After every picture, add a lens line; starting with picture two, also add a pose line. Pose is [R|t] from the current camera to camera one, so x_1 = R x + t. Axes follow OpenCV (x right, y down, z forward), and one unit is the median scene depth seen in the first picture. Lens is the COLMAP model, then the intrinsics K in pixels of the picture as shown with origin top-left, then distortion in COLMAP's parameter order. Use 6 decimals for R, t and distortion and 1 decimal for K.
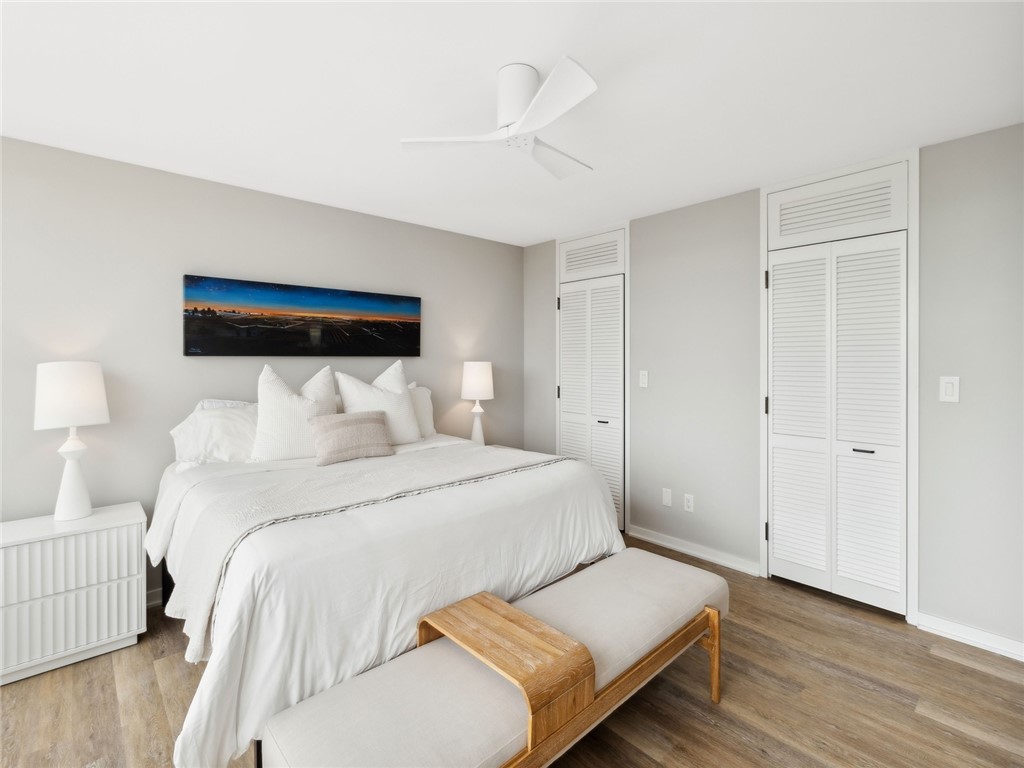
lens RADIAL K [[485.1, 0, 513.3], [0, 485.1, 373.8], [0, 0, 1]] dist [0.003560, -0.000650]
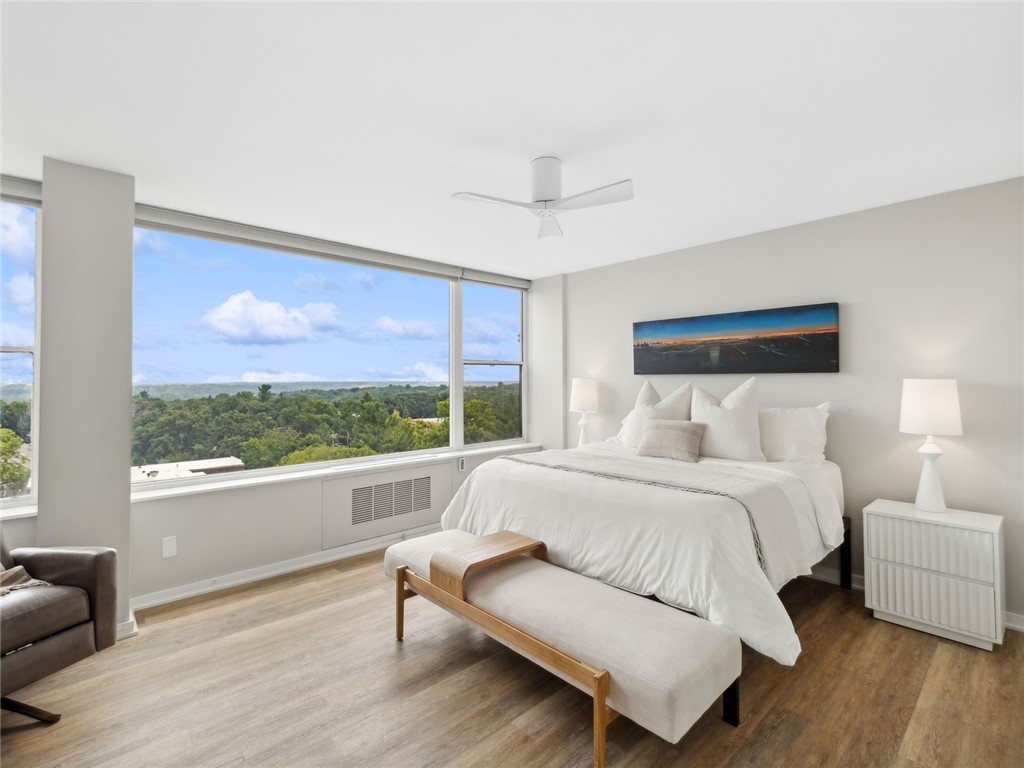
lens RADIAL K [[485.1, 0, 512.9], [0, 485.1, 377.8], [0, 0, 1]] dist [0.003560, -0.000650]
pose [[0.007349, 0.001448, -0.999972, 0.785475], [-0.024905, 0.999689, 0.001264, -0.015649], [0.999663, 0.024895, 0.007383, 0.522021]]
